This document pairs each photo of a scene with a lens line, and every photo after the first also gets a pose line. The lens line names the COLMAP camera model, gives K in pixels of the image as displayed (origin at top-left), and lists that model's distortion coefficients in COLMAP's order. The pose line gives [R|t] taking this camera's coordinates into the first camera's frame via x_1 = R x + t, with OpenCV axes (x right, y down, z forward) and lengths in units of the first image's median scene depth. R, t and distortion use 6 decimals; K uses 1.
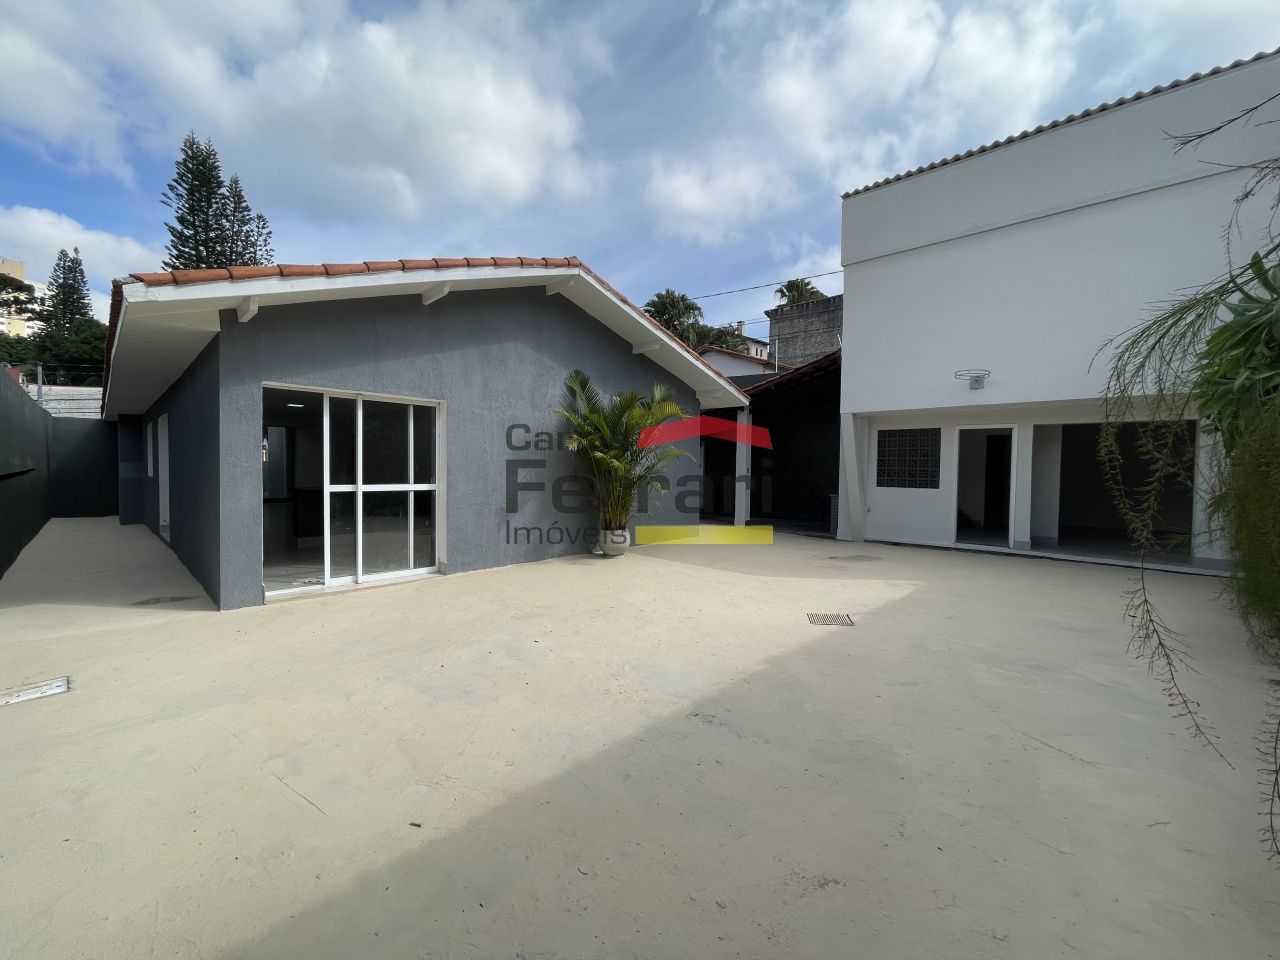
lens RADIAL K [[516.3, 0, 647.6], [0, 516.3, 475.2], [0, 0, 1]] dist [-0.004586, 0.000787]
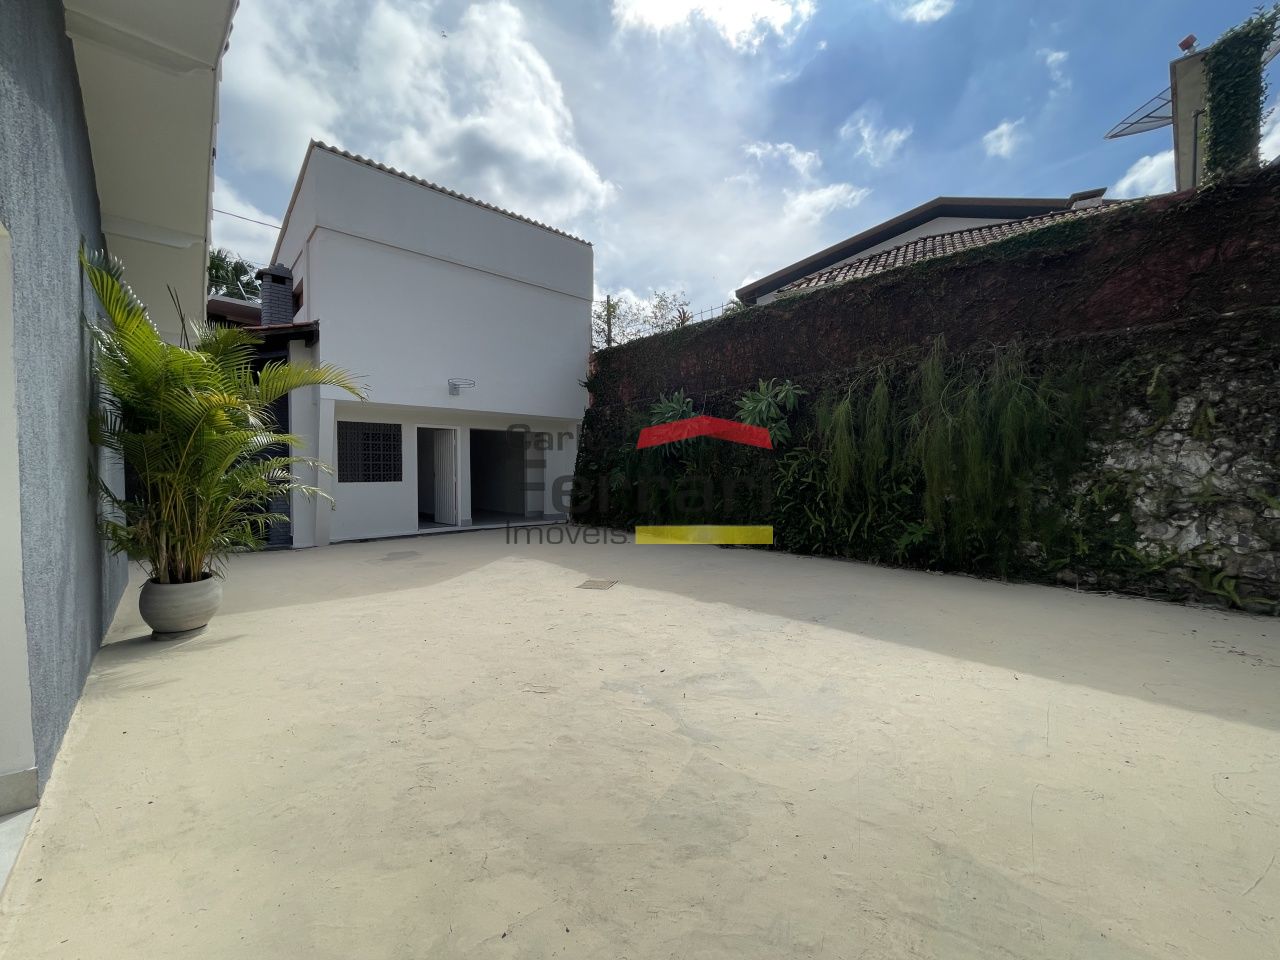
lens RADIAL K [[516.3, 0, 633.9], [0, 516.3, 478.3], [0, 0, 1]] dist [-0.004586, 0.000787]
pose [[0.118645, -0.035432, 0.992304, -0.444986], [0.020076, 0.999244, 0.033279, -0.005818], [-0.992734, 0.015973, 0.119266, 0.405828]]
